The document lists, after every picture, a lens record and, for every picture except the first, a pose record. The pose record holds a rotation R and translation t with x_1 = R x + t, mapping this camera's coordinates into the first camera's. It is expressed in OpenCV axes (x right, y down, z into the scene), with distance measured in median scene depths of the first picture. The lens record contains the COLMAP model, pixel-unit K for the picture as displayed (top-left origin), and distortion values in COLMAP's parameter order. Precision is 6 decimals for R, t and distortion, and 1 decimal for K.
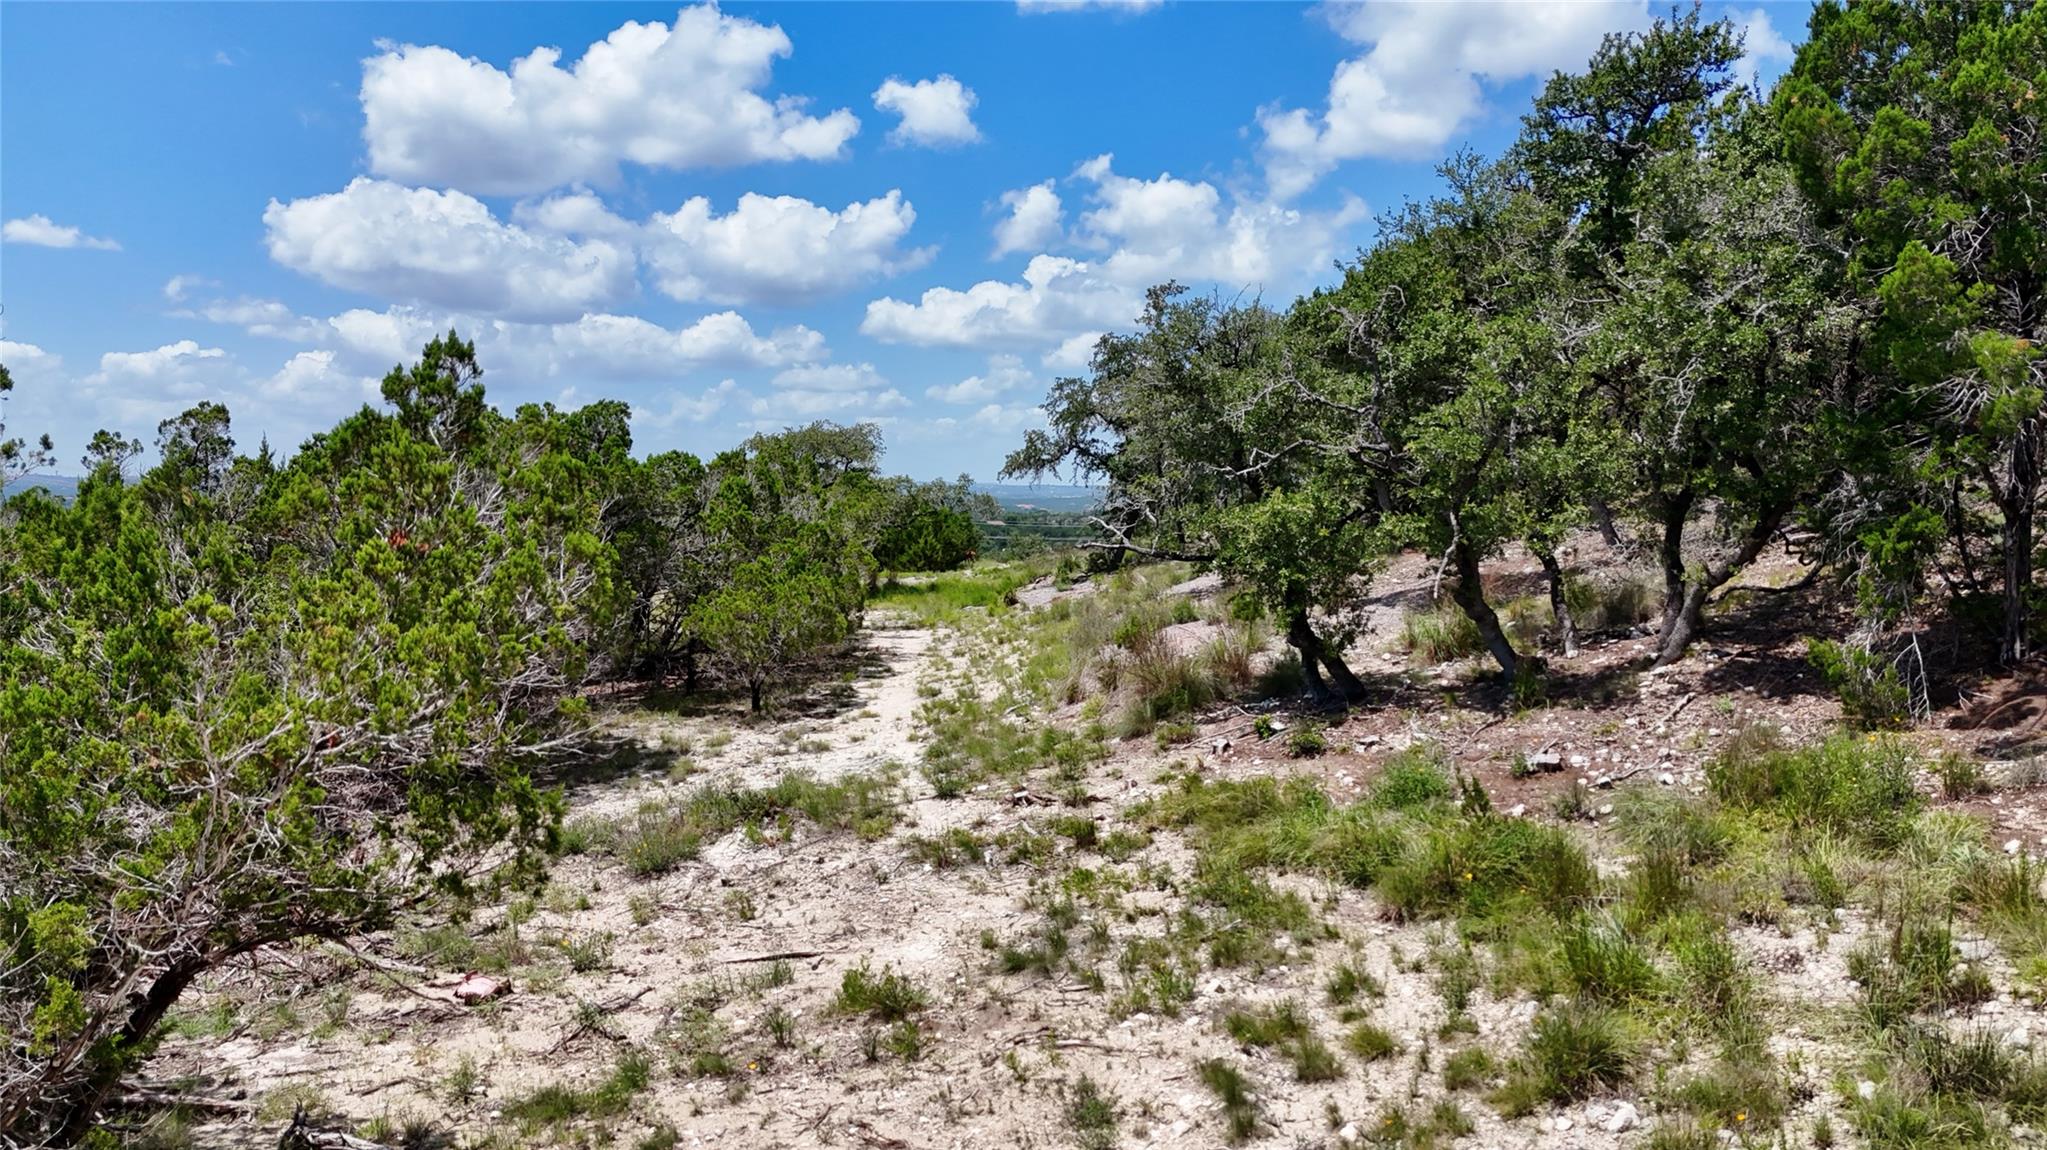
lens RADIAL K [[1449.6, 0, 934.9], [0, 1449.6, 596.3], [0, 0, 1]] dist [0.052161, -0.051072]
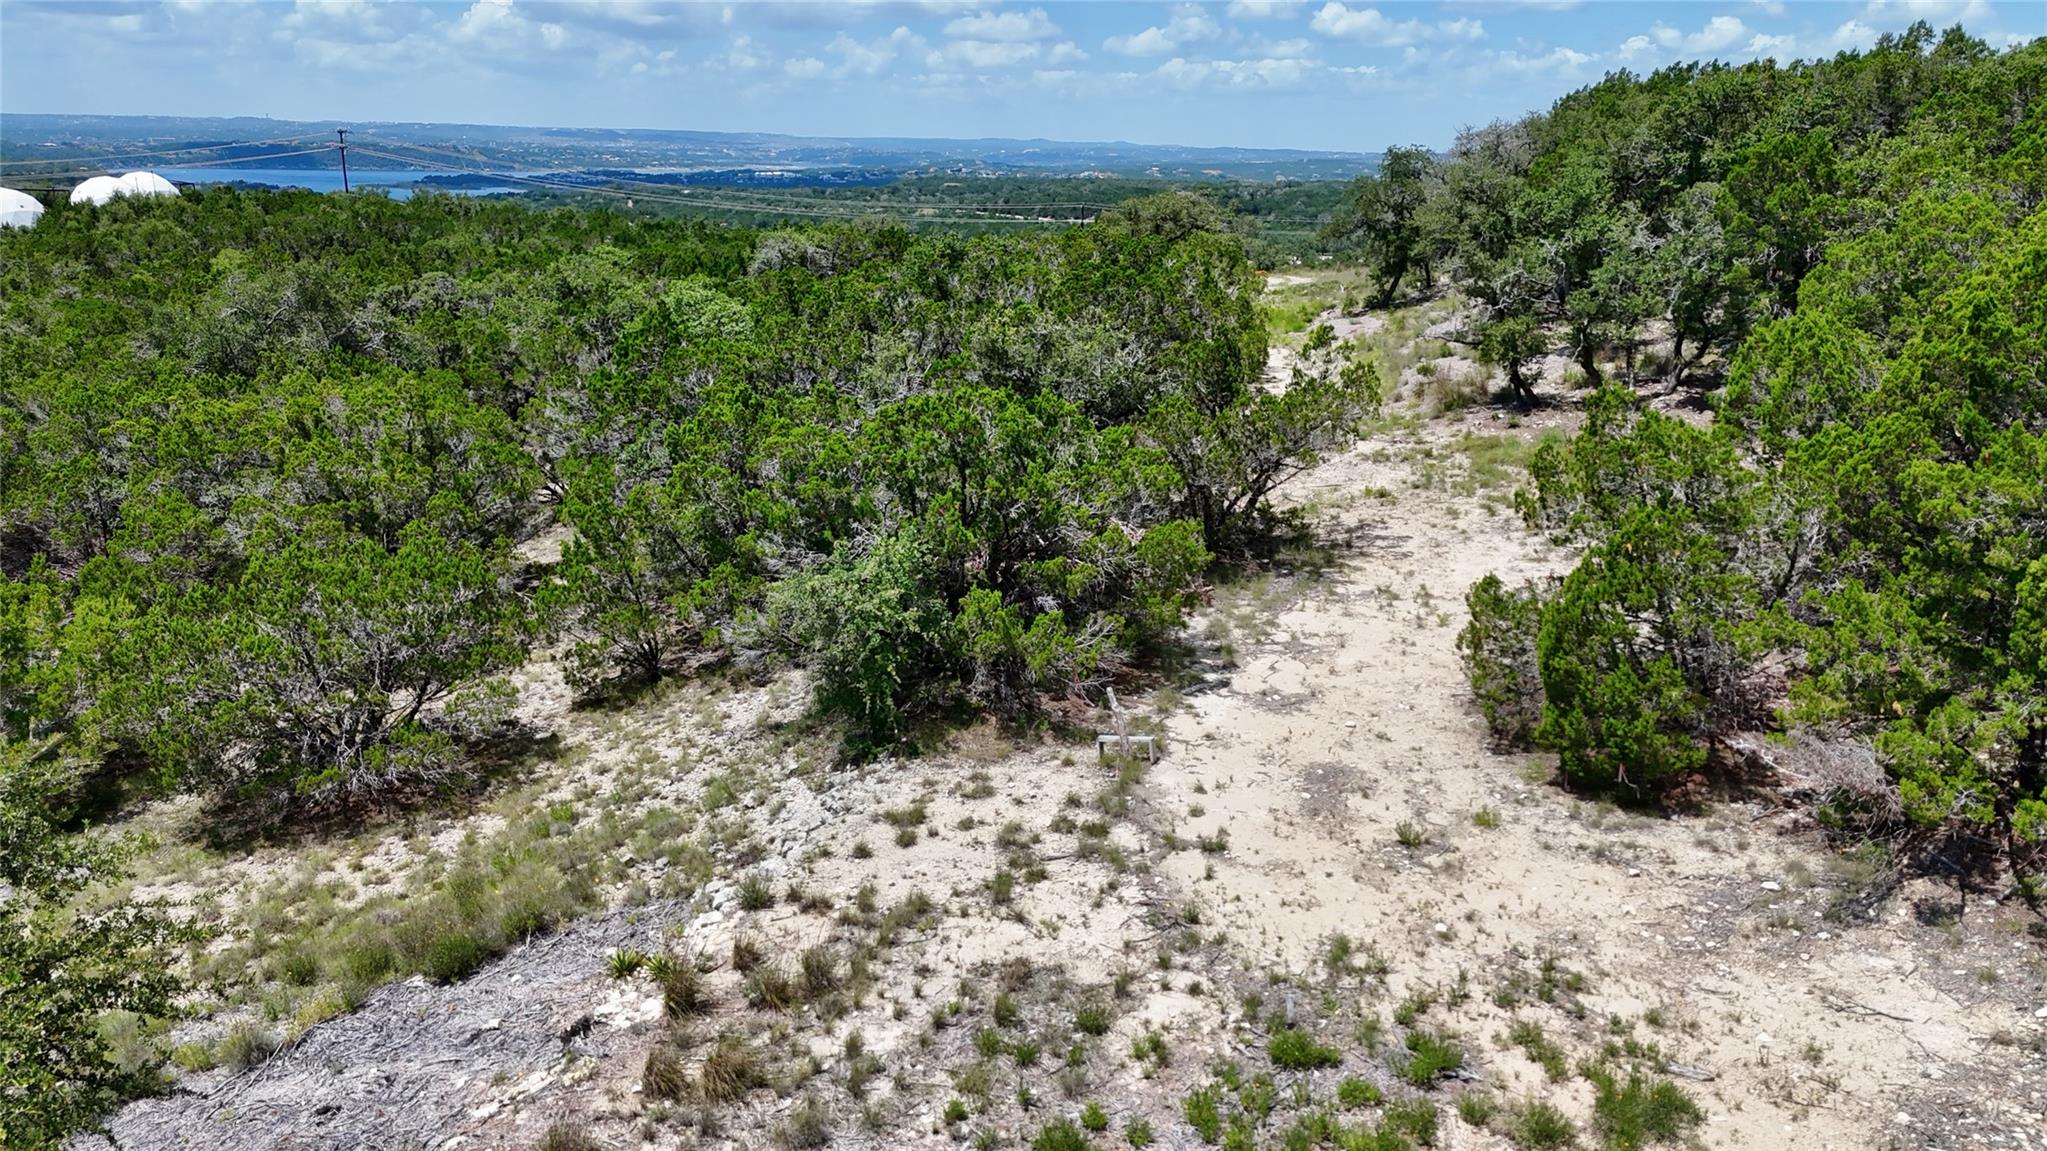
lens RADIAL K [[1449.6, 0, 1032.2], [0, 1449.6, 571.8], [0, 0, 1]] dist [0.052161, -0.051072]
pose [[0.997744, 0.043509, -0.051134, -0.424951], [-0.032279, 0.978669, 0.202893, -0.128659], [0.058871, -0.200785, 0.977865, -1.530872]]
